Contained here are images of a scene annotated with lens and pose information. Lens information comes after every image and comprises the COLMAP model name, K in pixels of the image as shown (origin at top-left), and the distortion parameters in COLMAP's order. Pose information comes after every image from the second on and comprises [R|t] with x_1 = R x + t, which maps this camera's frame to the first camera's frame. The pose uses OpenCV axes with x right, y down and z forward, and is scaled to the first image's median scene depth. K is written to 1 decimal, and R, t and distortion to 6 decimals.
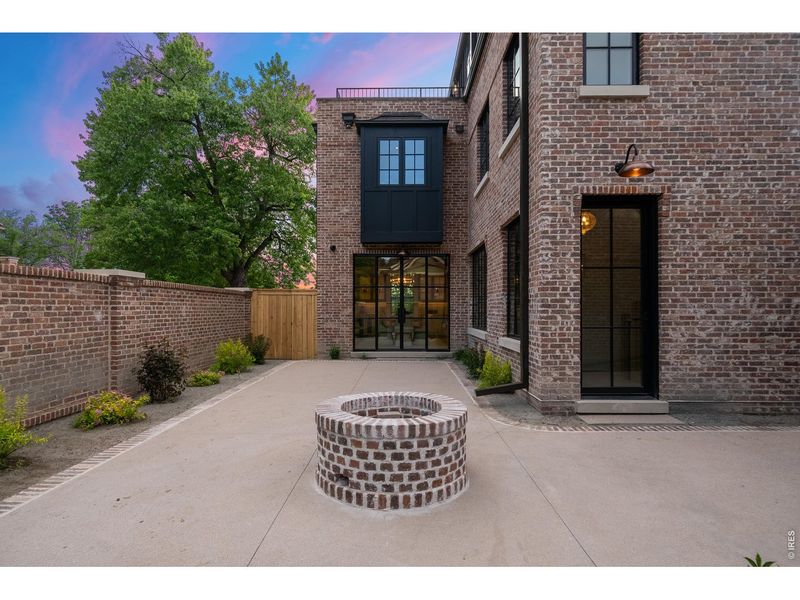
lens RADIAL K [[387.7, 0, 415.2], [0, 387.7, 306.0], [0, 0, 1]] dist [0.012309, -0.000086]
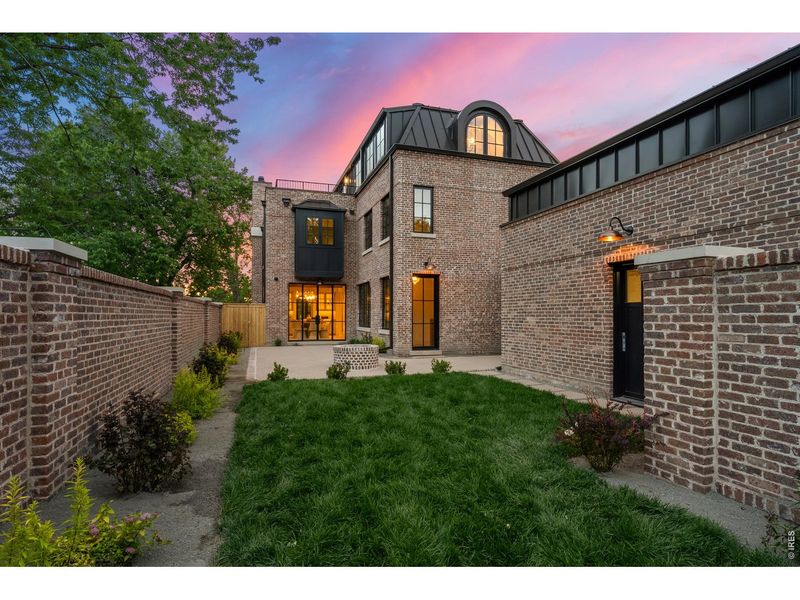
lens RADIAL K [[381.4, 0, 399.1], [0, 381.4, 307.2], [0, 0, 1]] dist [-0.002834, -0.000472]
pose [[0.945259, 0.009361, 0.326186, -0.402604], [-0.004924, 0.999884, -0.014425, -0.013974], [-0.326283, 0.012029, 0.945196, -1.137318]]
